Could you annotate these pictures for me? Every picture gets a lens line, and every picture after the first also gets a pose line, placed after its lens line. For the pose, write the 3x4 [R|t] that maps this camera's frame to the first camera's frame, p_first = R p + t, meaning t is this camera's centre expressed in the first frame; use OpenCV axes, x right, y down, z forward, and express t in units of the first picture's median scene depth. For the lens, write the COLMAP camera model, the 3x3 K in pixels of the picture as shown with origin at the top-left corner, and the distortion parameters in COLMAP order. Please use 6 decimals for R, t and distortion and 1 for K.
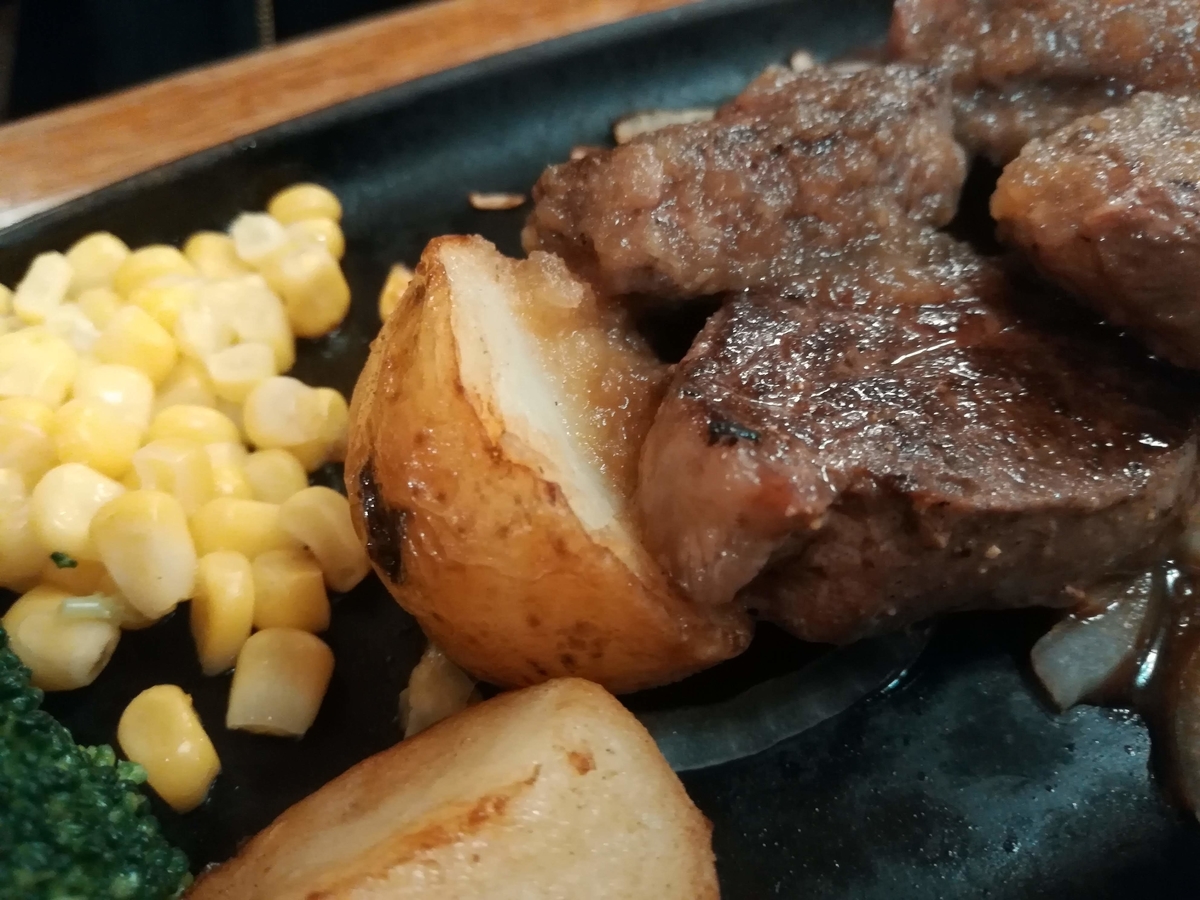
lens RADIAL K [[984.2, 0, 600.0], [0, 984.2, 450.0], [0, 0, 1]] dist [-0.001010, -0.006540]
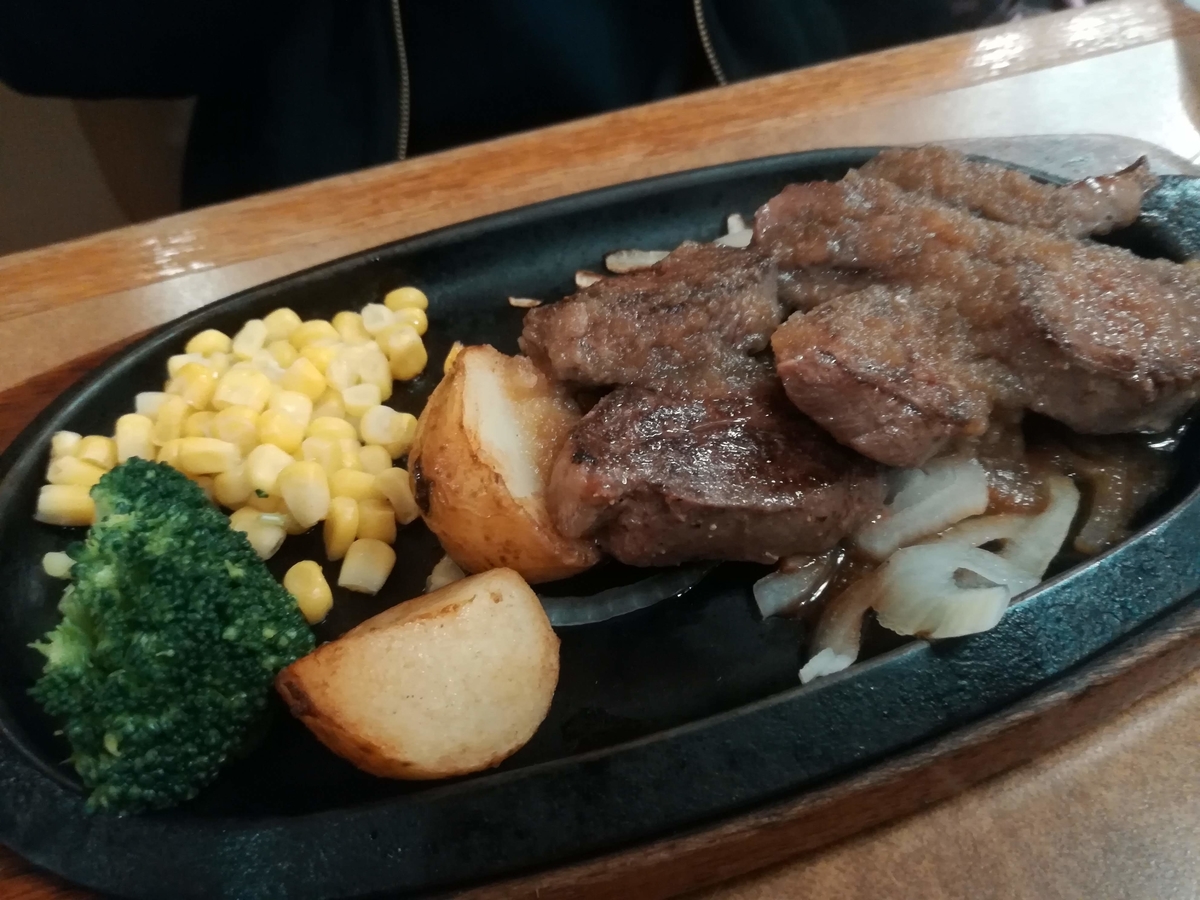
lens RADIAL K [[910.3, 0, 600.0], [0, 910.3, 450.0], [0, 0, 1]] dist [0.102109, -0.000480]
pose [[0.993093, 0.086914, -0.078819, 0.253470], [-0.087776, 0.996112, -0.007540, -0.018137], [0.077857, 0.014407, 0.996860, -0.770416]]
